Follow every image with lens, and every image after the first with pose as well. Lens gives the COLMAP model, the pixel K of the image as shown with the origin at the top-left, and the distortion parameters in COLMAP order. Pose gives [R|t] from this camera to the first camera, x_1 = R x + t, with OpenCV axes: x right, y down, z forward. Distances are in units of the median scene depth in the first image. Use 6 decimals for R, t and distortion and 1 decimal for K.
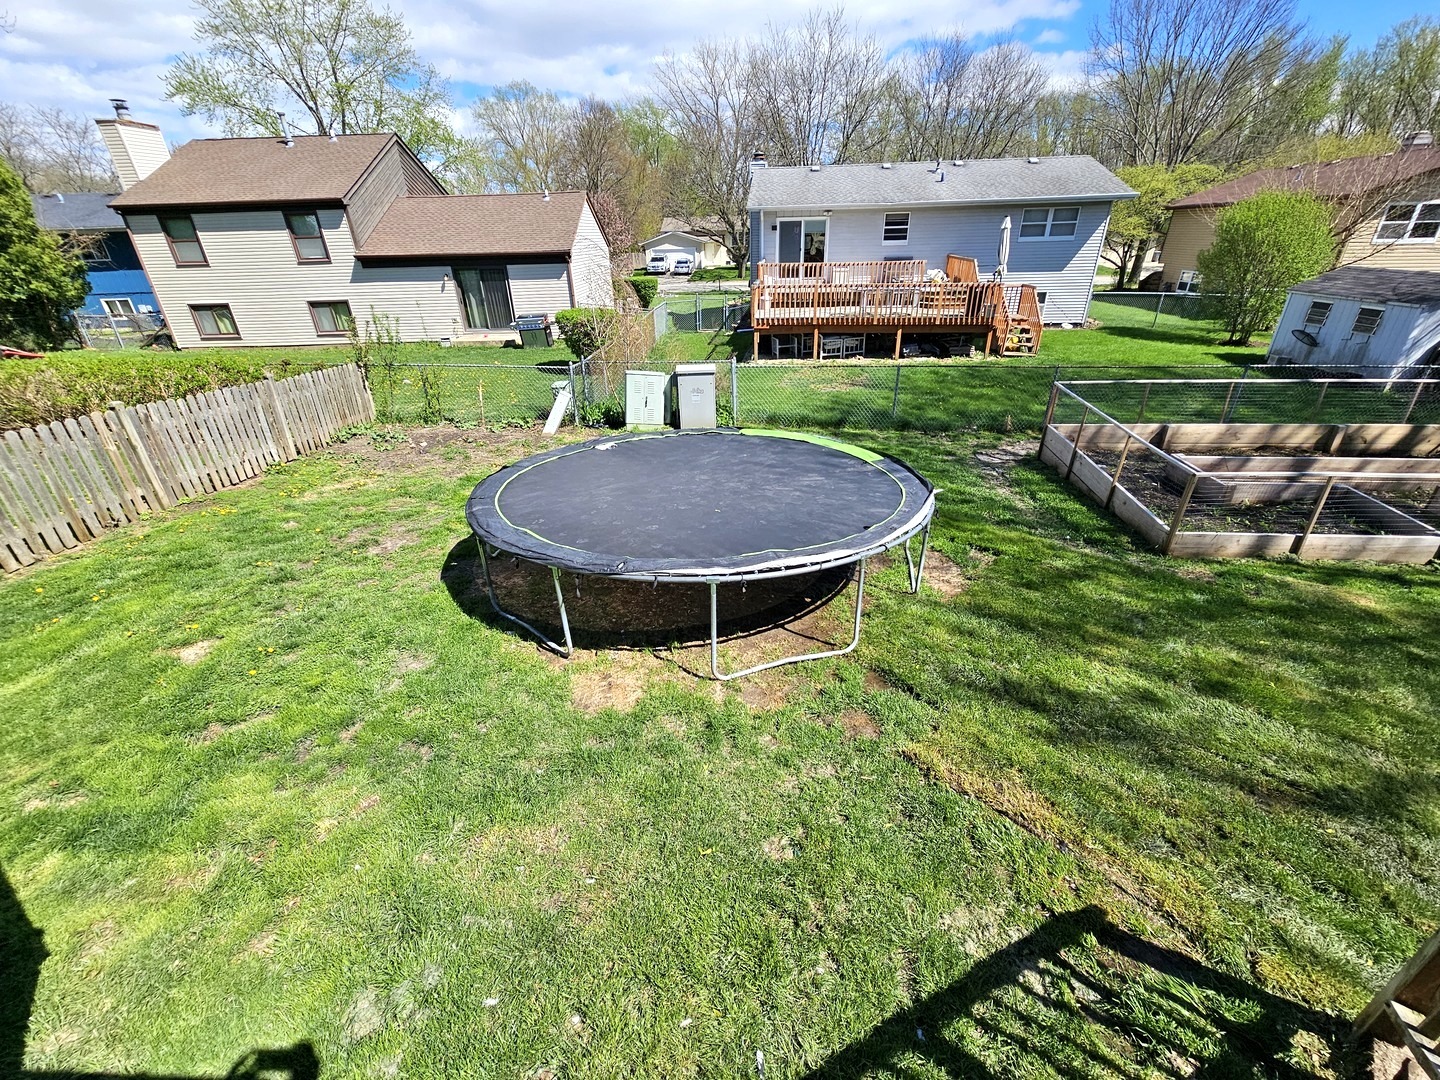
lens RADIAL K [[584.2, 0, 721.8], [0, 584.2, 537.6], [0, 0, 1]] dist [-0.001358, -0.000882]
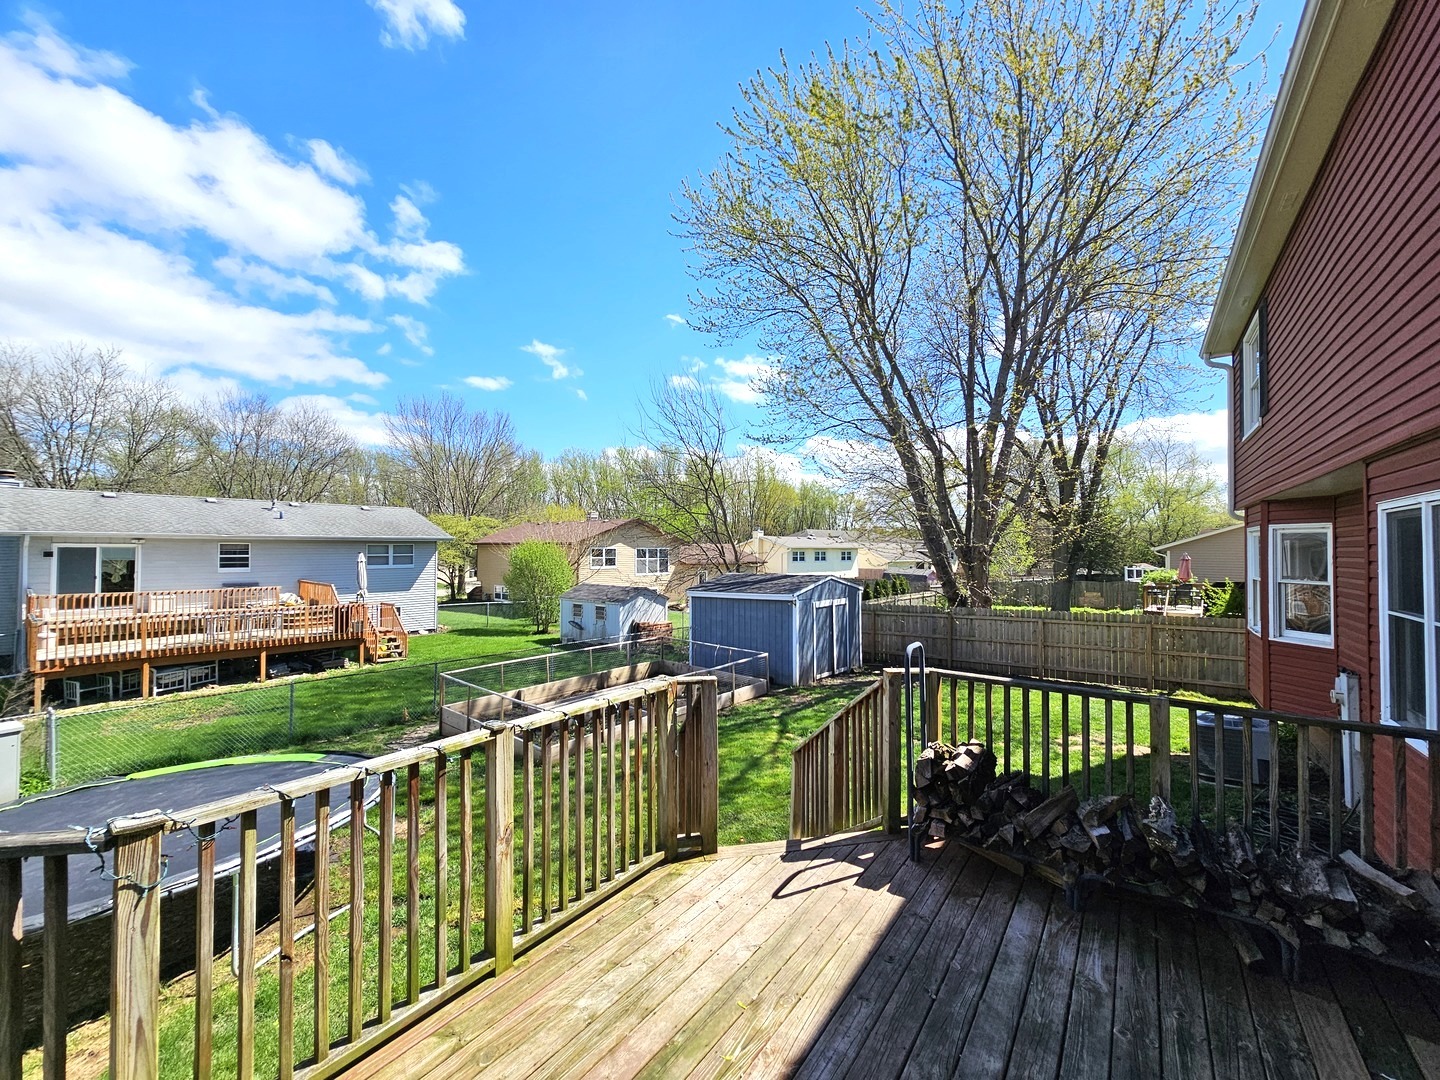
lens RADIAL K [[584.2, 0, 725.3], [0, 584.2, 539.7], [0, 0, 1]] dist [-0.001358, -0.000882]
pose [[0.536858, 0.039642, 0.842741, -0.106047], [0.372396, 0.885185, -0.278869, 0.037627], [-0.757037, 0.463547, 0.460457, -0.120277]]
